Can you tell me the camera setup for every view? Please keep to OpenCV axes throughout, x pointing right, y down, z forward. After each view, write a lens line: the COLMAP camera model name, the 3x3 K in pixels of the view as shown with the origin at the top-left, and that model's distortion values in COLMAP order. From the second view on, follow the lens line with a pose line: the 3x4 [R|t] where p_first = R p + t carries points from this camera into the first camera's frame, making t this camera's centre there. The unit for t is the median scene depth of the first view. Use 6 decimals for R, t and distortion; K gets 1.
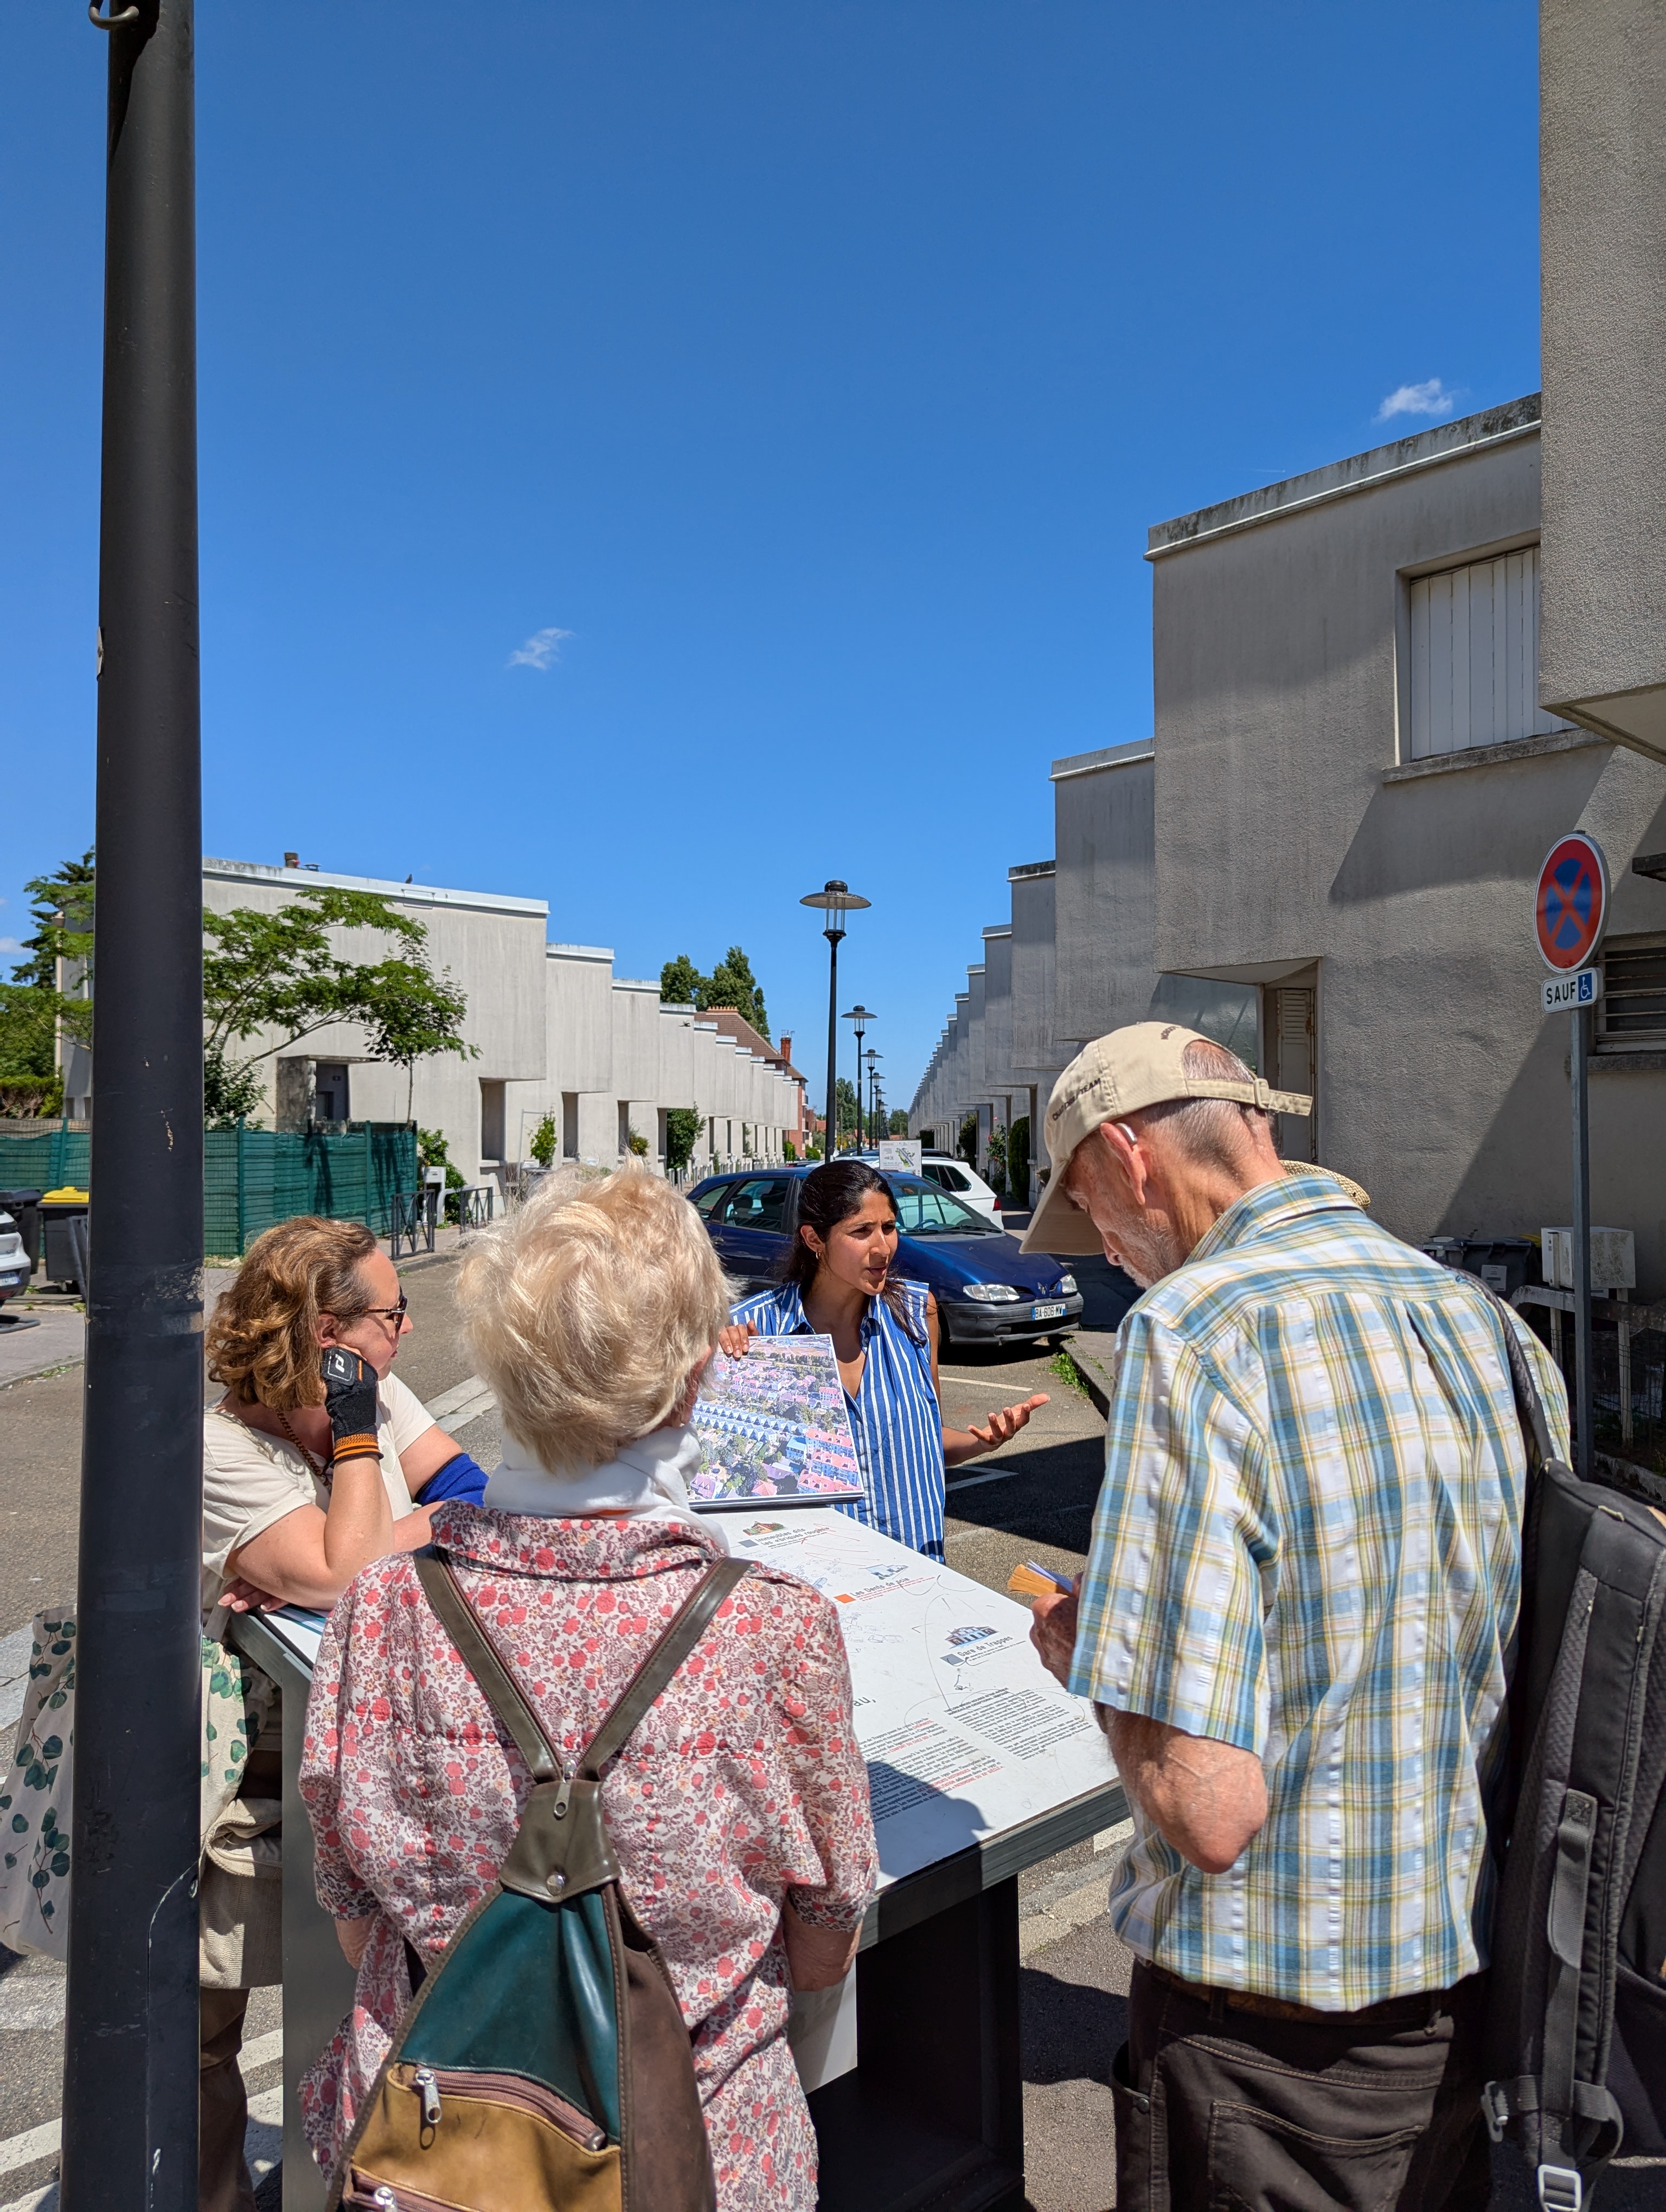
lens RADIAL K [[1564.6, 0, 828.6], [0, 1564.6, 1113.0], [0, 0, 1]] dist [0.023983, -0.033235]
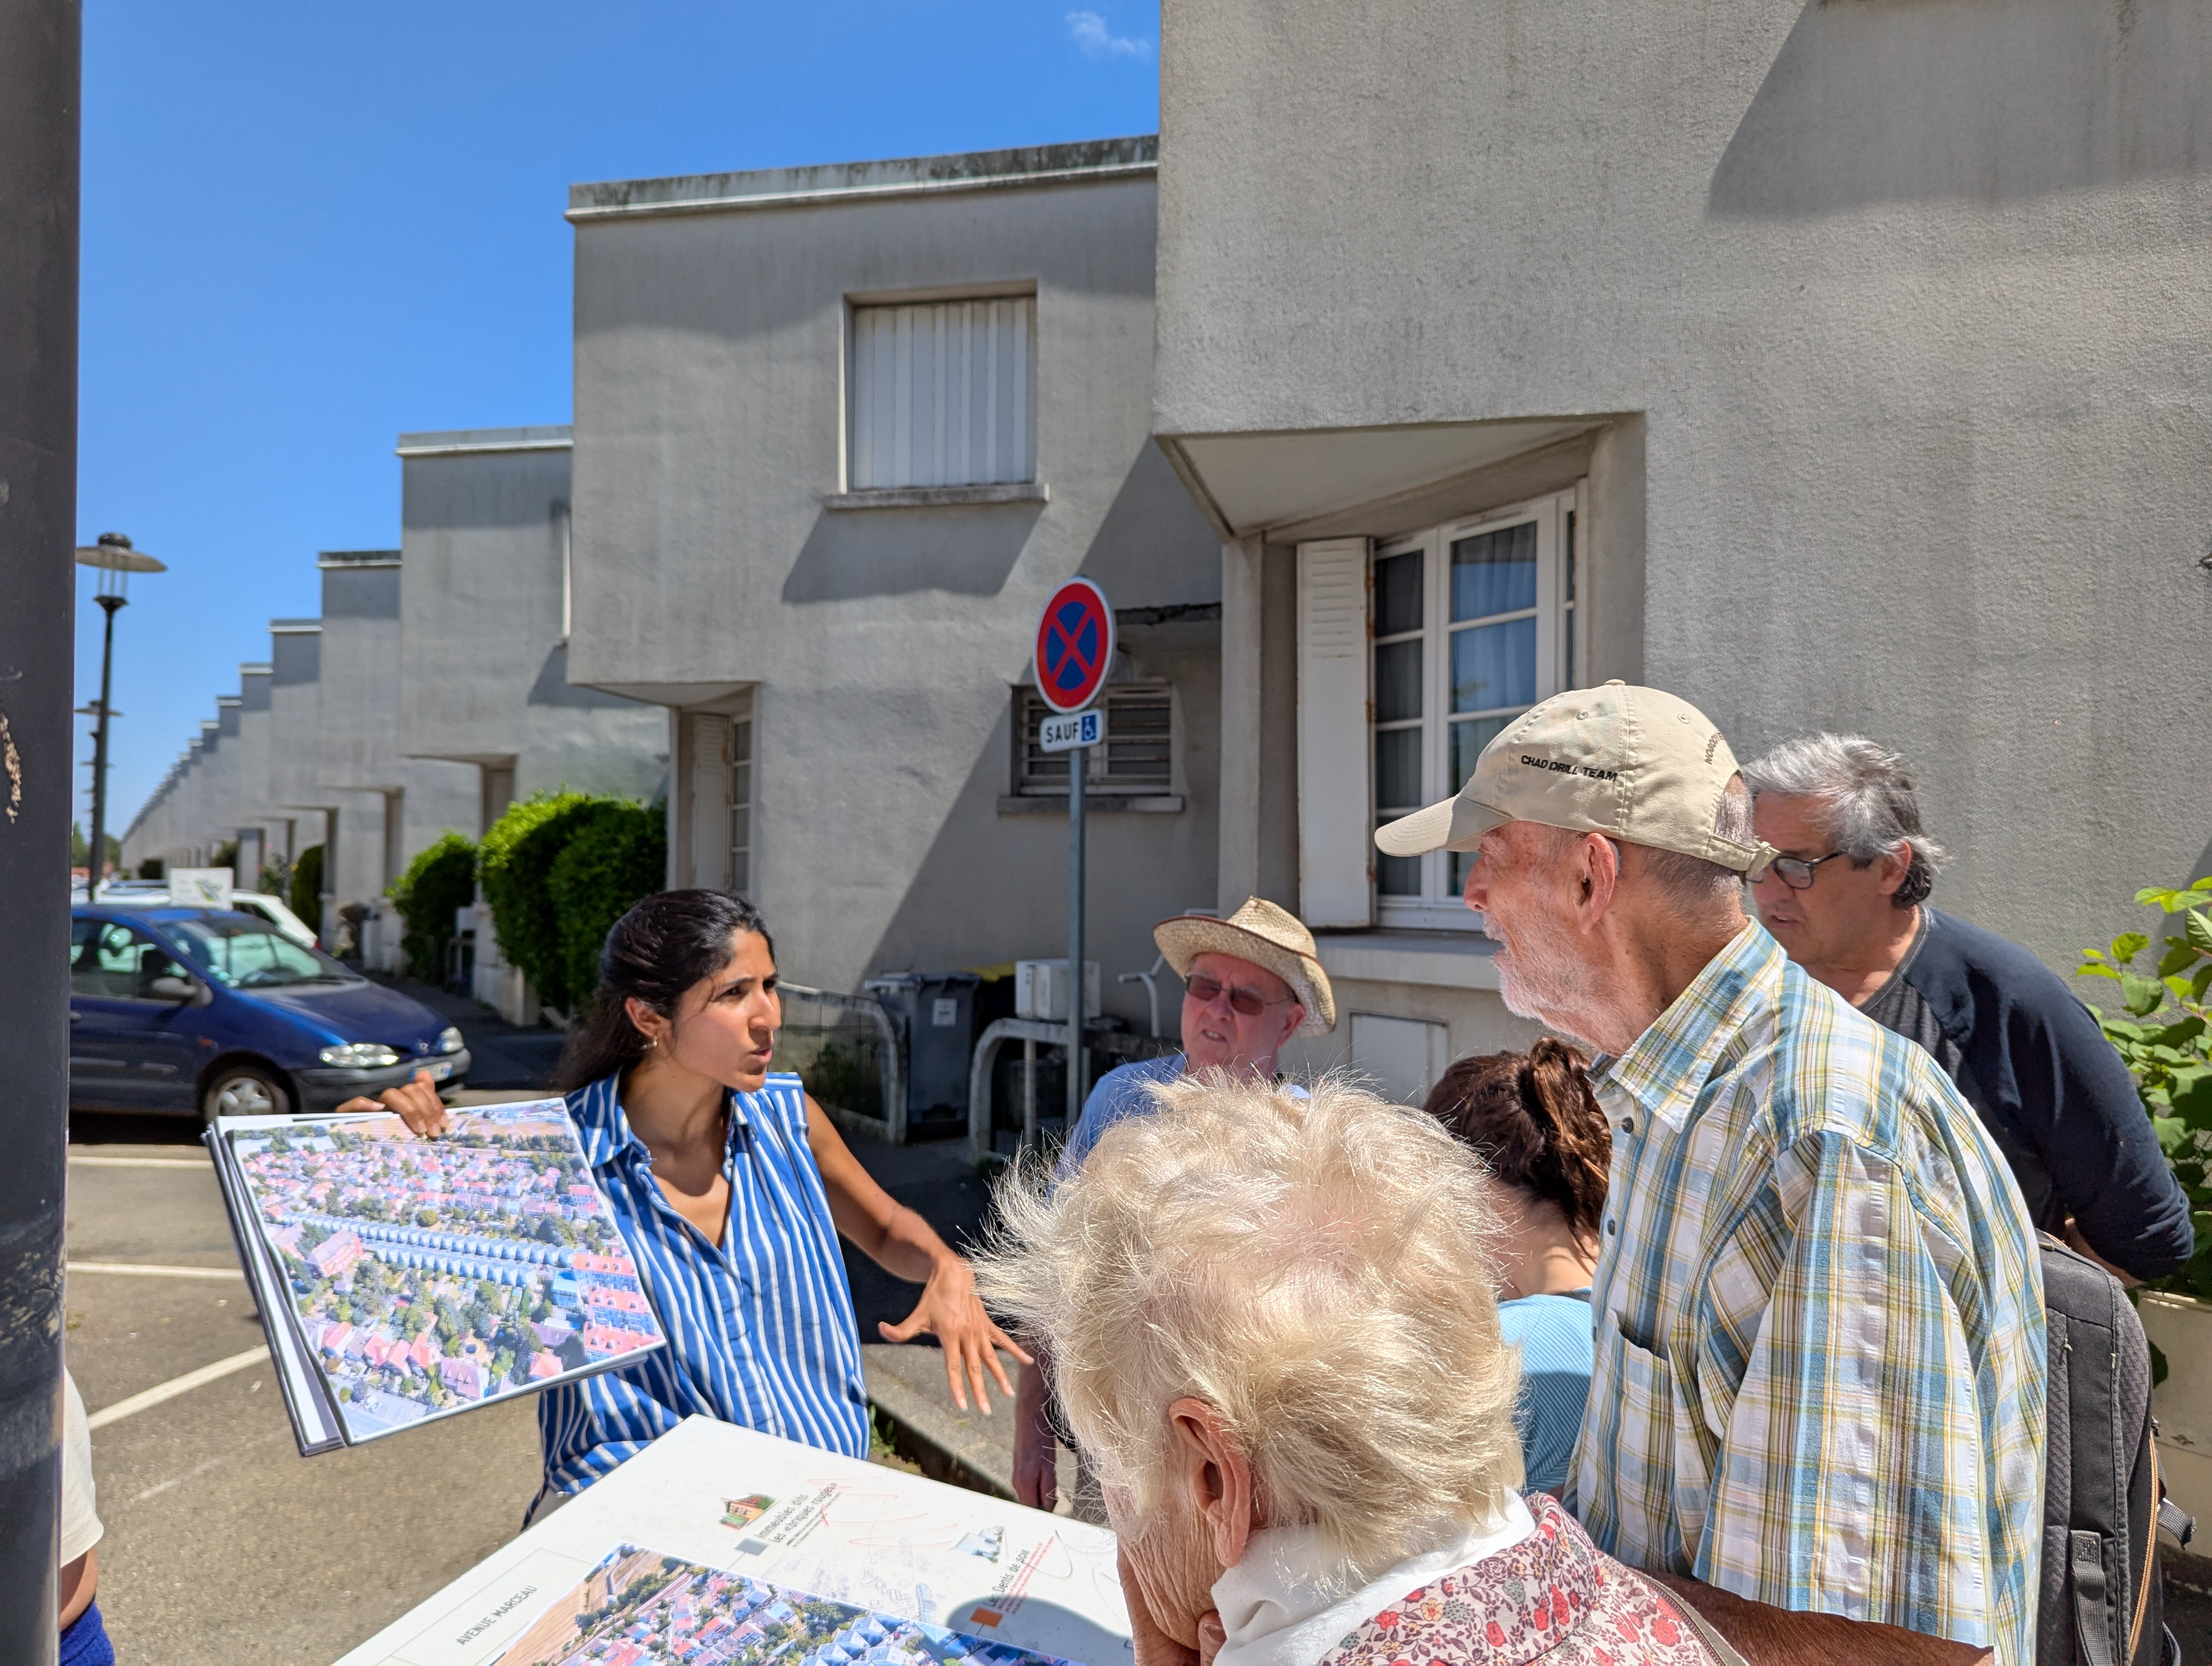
lens RADIAL K [[1564.6, 0, 1140.2], [0, 1564.6, 840.2], [0, 0, 1]] dist [0.023983, -0.033235]
pose [[0.806520, 0.025355, 0.590662, -0.056440], [-0.021884, 0.999676, -0.013030, 0.003968], [-0.590801, -0.002417, 0.806814, 0.093840]]
